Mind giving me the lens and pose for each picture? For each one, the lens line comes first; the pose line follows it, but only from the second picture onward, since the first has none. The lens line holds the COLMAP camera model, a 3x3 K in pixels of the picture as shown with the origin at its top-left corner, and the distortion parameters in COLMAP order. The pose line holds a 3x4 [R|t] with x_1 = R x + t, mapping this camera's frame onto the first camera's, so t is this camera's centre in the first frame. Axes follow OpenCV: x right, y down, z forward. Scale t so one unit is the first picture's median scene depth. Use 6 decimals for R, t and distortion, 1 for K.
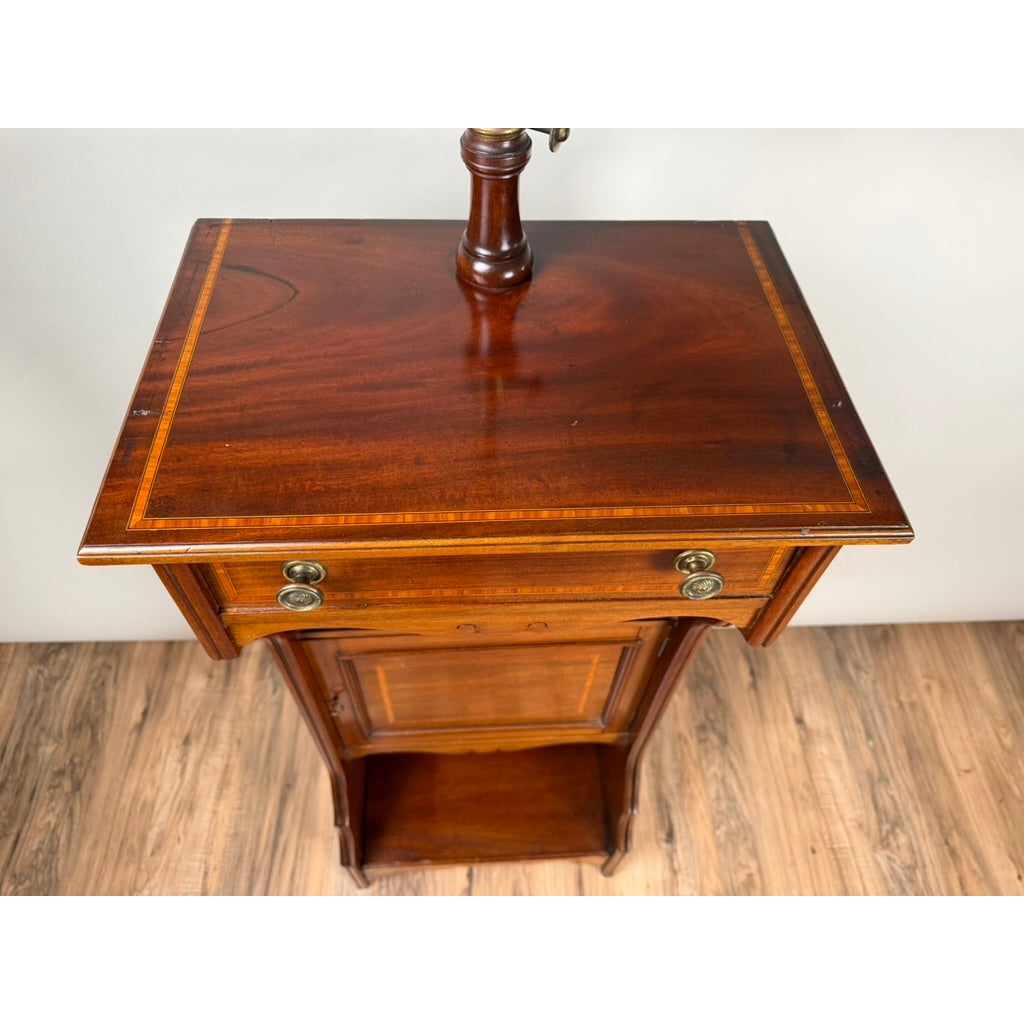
lens RADIAL K [[737.3, 0, 507.8], [0, 737.3, 518.9], [0, 0, 1]] dist [-0.002408, 0.001096]
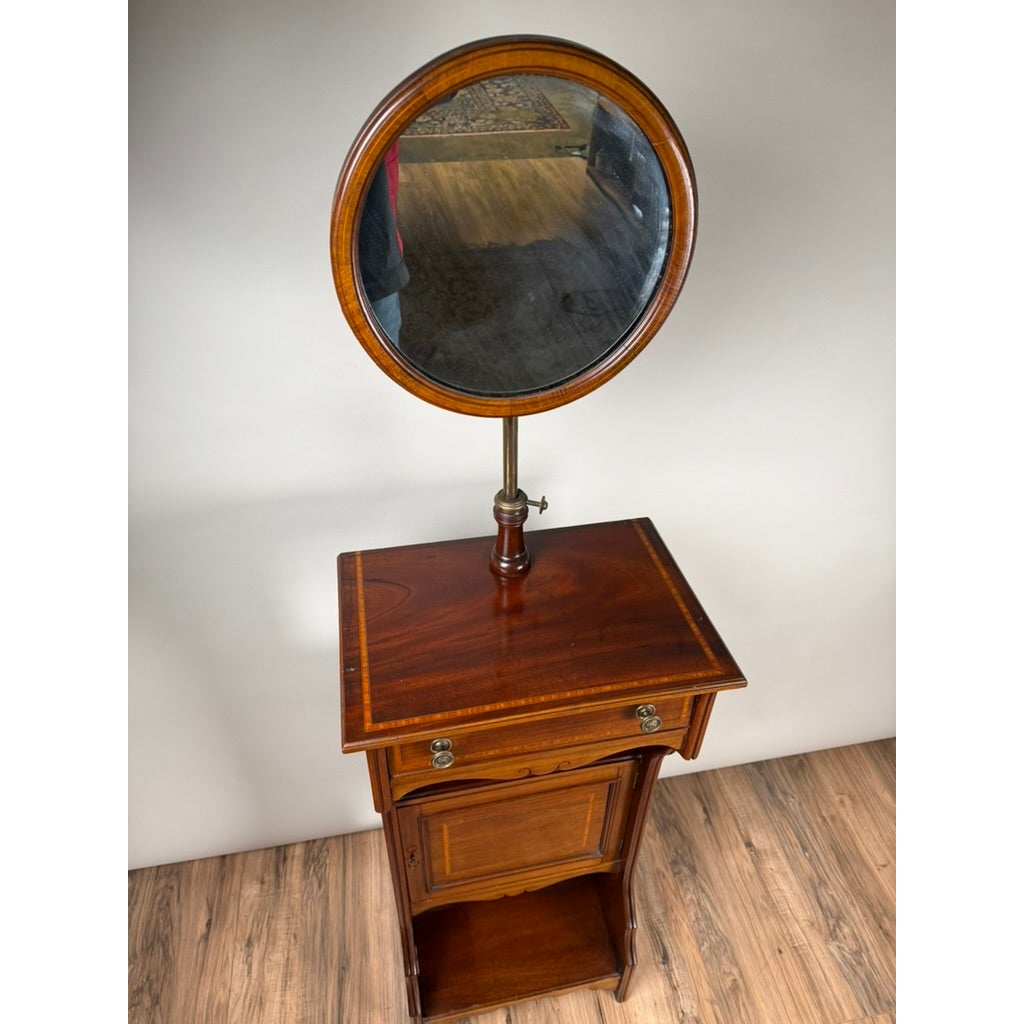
lens RADIAL K [[737.3, 0, 506.2], [0, 737.3, 511.0], [0, 0, 1]] dist [-0.002408, 0.001096]
pose [[0.988420, -0.106634, 0.107959, -0.095151], [0.131524, 0.956868, -0.259045, 0.003928], [-0.075679, 0.270245, 0.959813, -0.357793]]
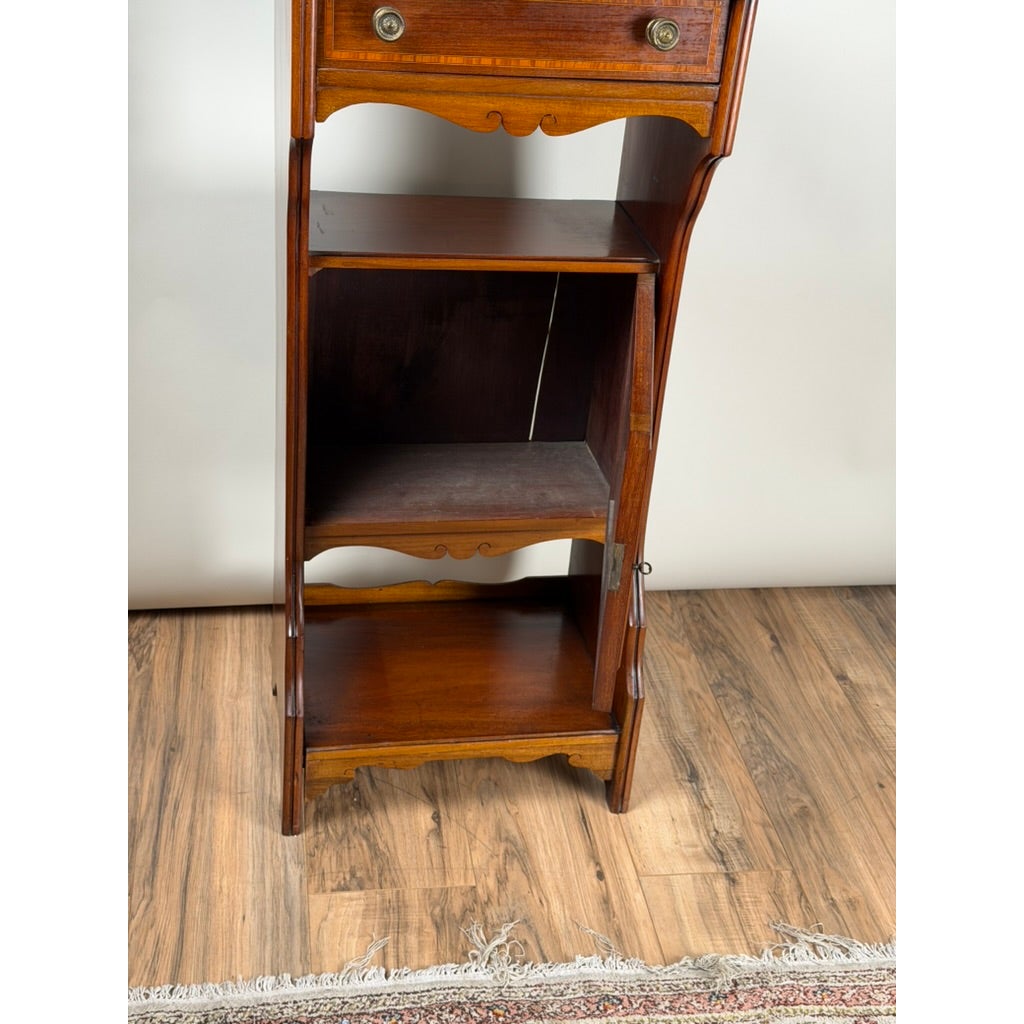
lens RADIAL K [[1424.5, 0, 499.8], [0, 1424.5, 502.4], [0, 0, 1]] dist [0.115221, 0.000000]
pose [[0.990089, -0.024455, 0.138293, -0.177434], [0.077775, 0.915409, -0.394941, 0.758410], [-0.116936, 0.401782, 0.908238, -0.433644]]
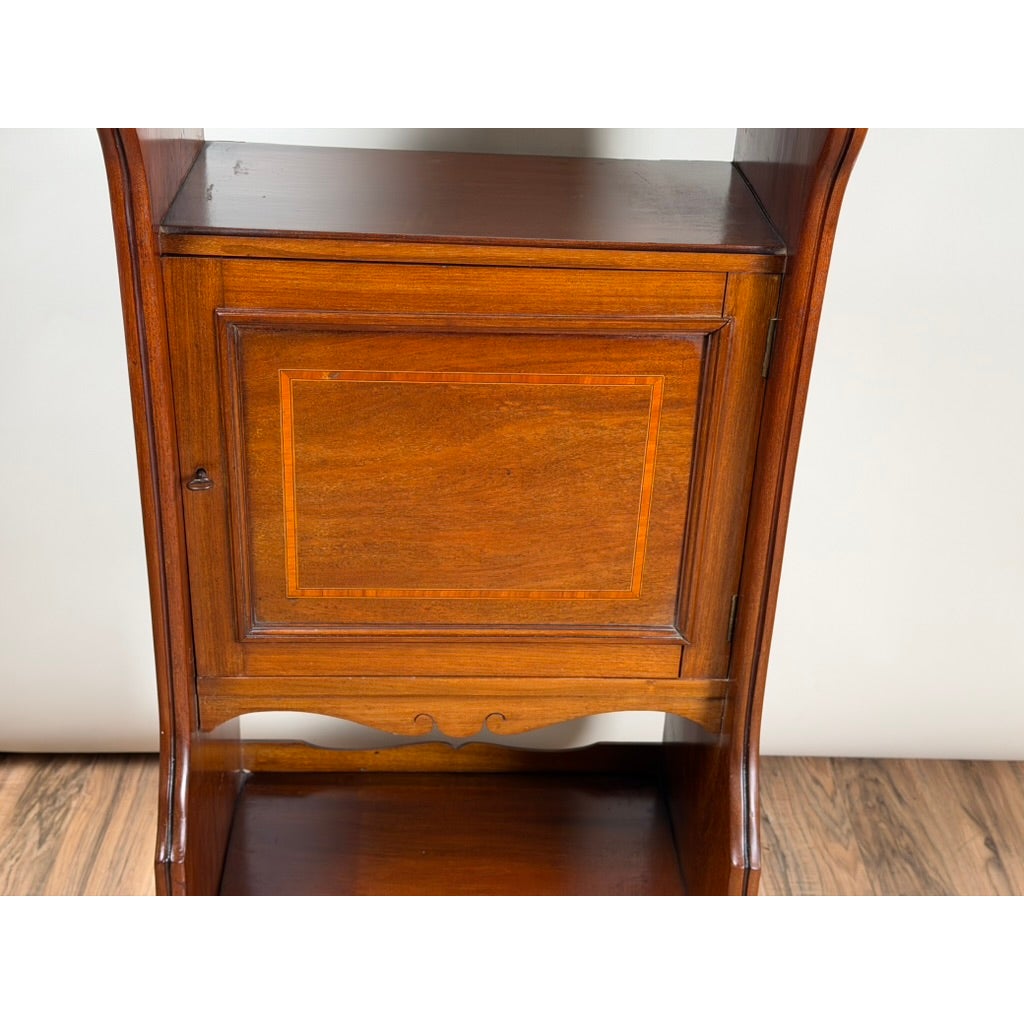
lens RADIAL K [[1424.5, 0, 507.7], [0, 1424.5, 512.2], [0, 0, 1]] dist [0.115221, 0.000000]
pose [[0.999908, 0.012097, -0.006169, 0.006658], [-0.013570, 0.906703, -0.421552, 0.501237], [0.000494, 0.421597, 0.906783, 0.009591]]
